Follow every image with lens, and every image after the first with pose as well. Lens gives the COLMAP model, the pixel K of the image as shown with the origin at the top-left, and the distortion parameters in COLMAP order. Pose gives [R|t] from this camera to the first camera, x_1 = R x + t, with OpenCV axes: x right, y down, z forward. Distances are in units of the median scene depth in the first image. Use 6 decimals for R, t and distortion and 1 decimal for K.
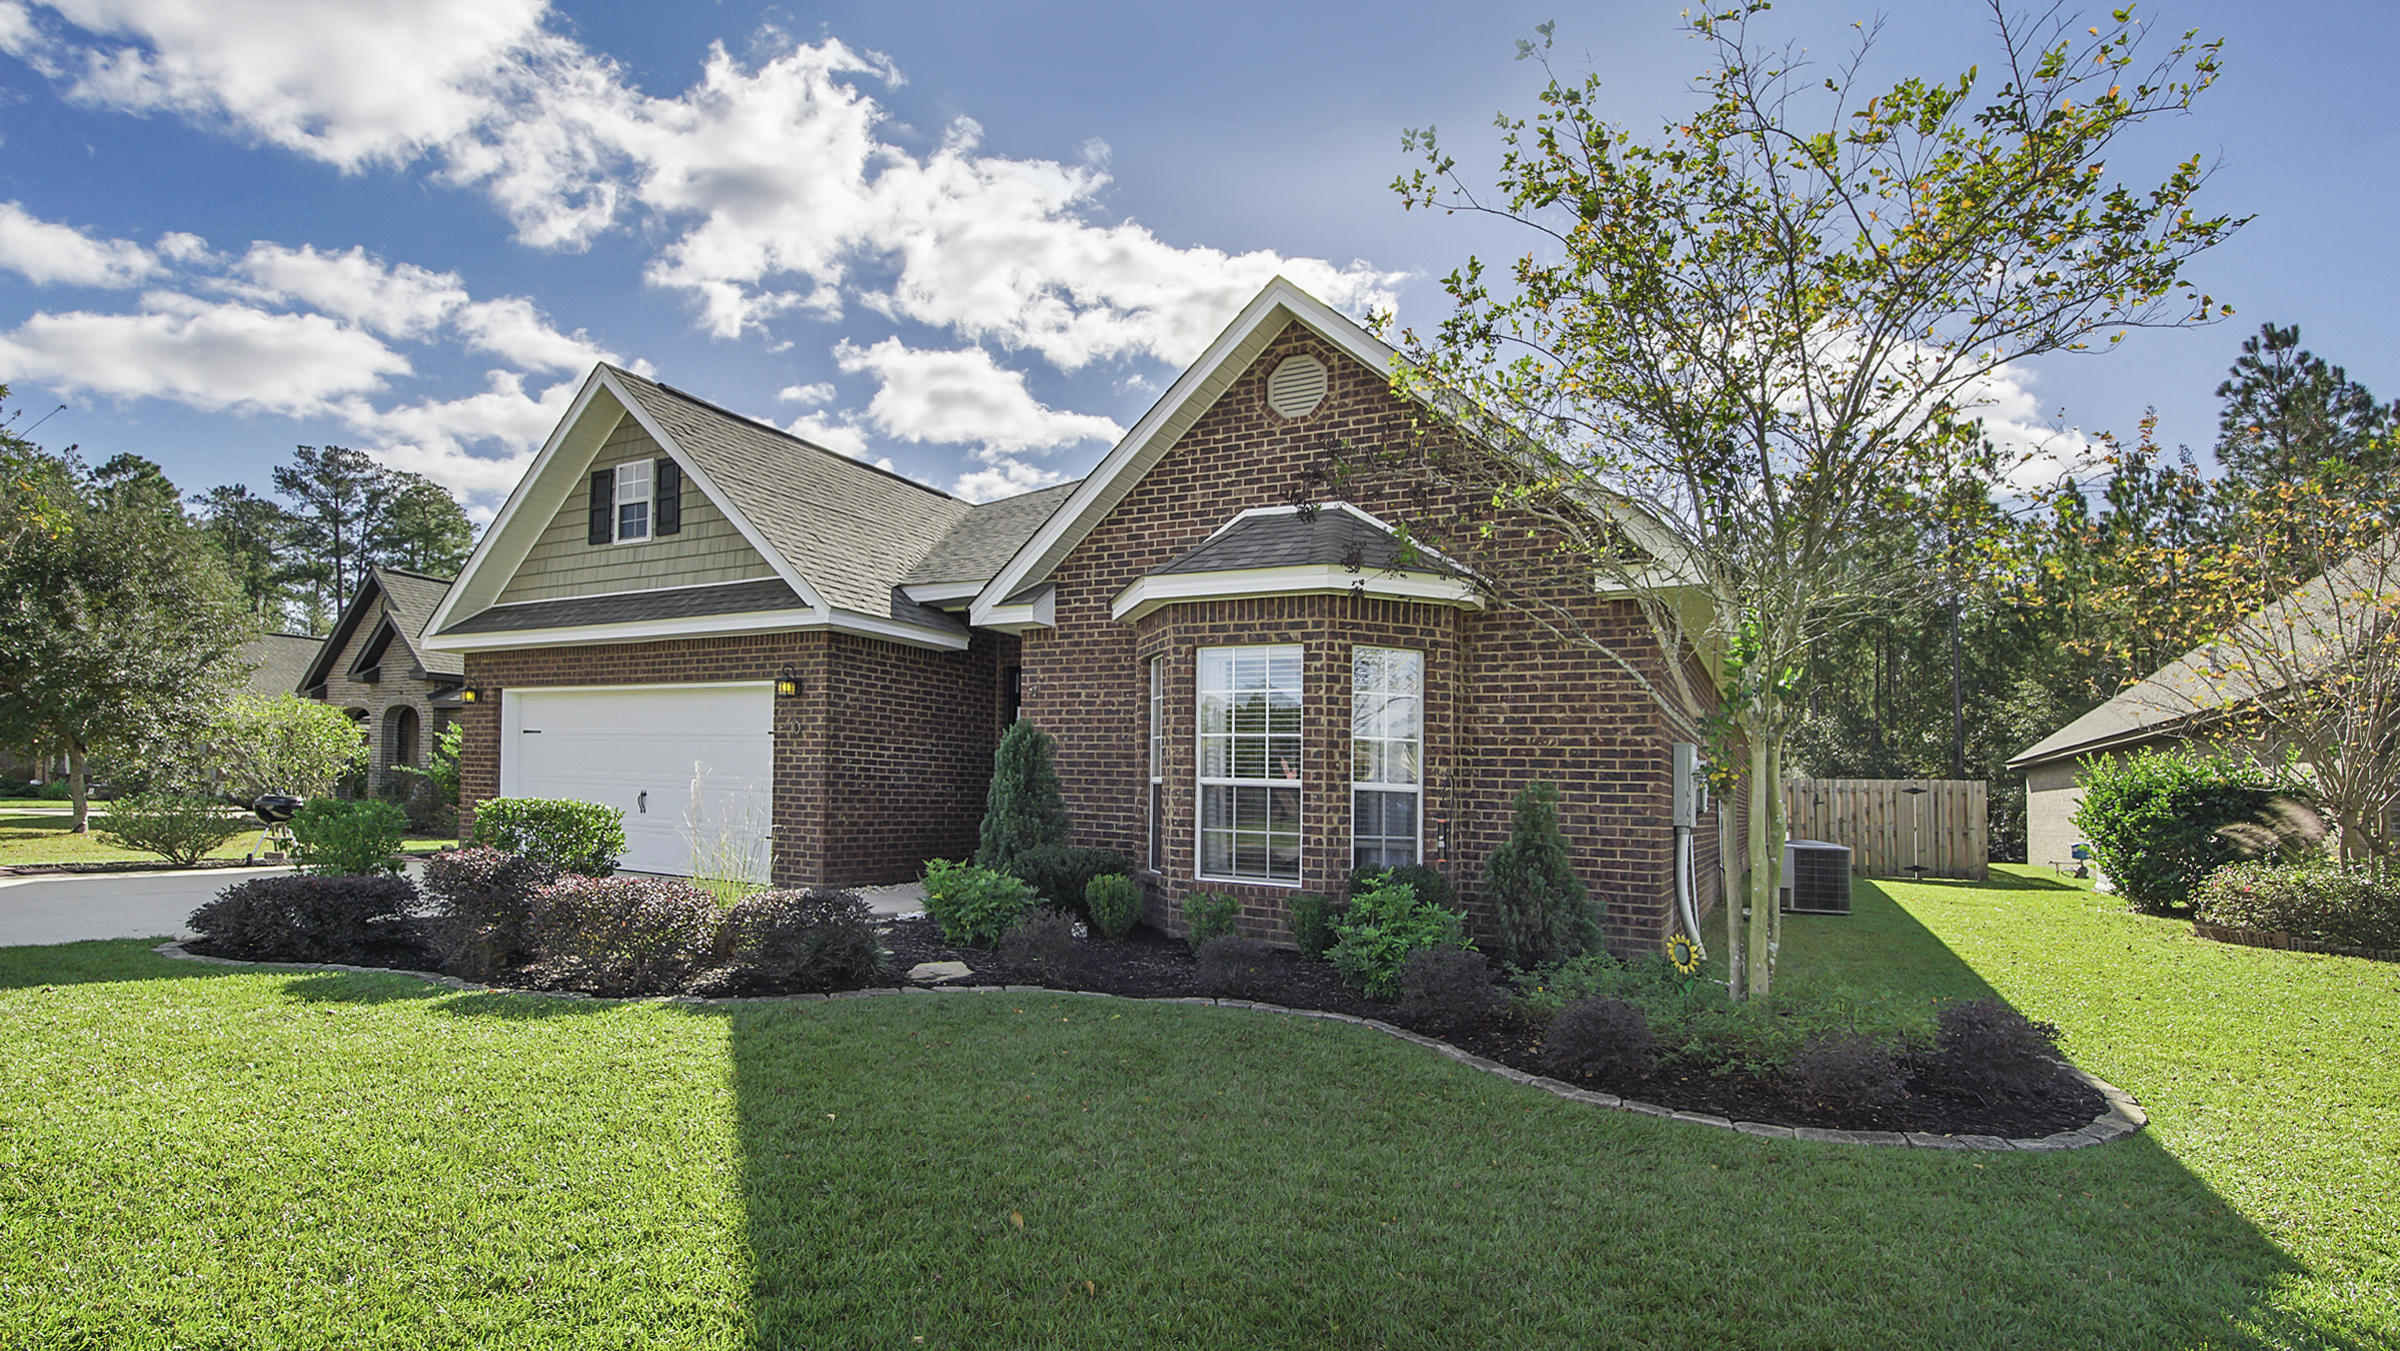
lens RADIAL K [[1093.3, 0, 1074.9], [0, 1093.3, 674.9], [0, 0, 1]] dist [-0.031936, 0.000277]
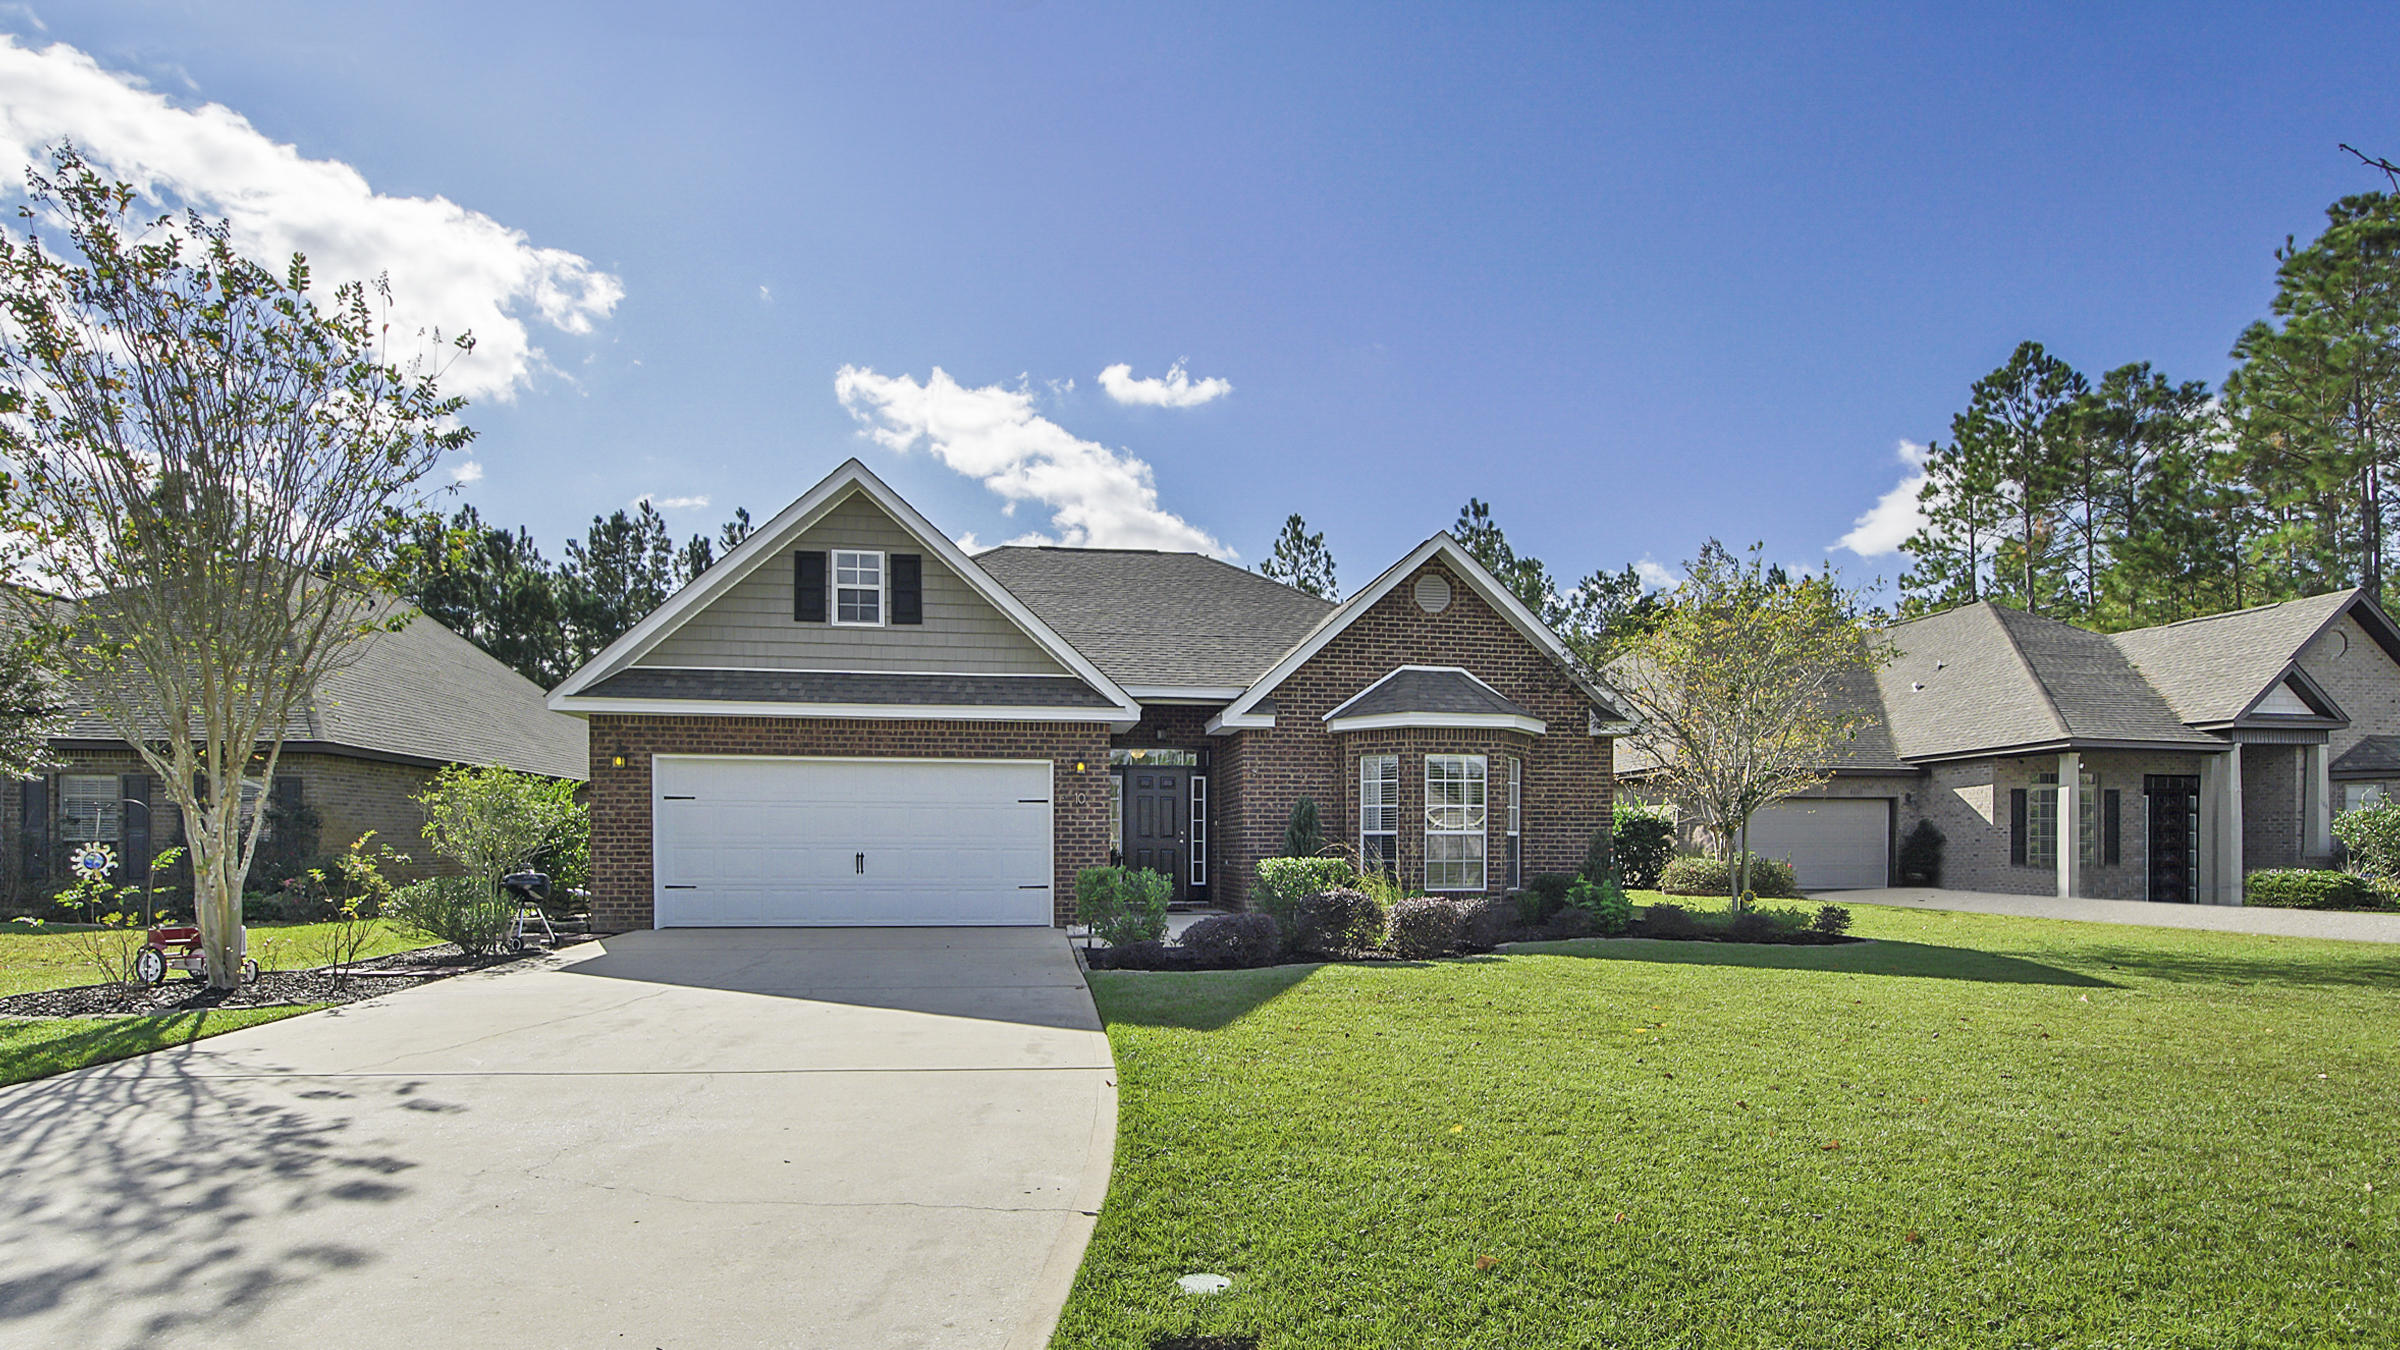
lens RADIAL K [[1154.5, 0, 1201.7], [0, 1154.5, 712.2], [0, 0, 1]] dist [-0.043485, 0.000723]
pose [[0.776065, 0.037741, 0.629523, -0.871162], [-0.042405, 0.999071, -0.007620, -0.041629], [-0.629226, -0.020781, 0.776945, -0.112376]]
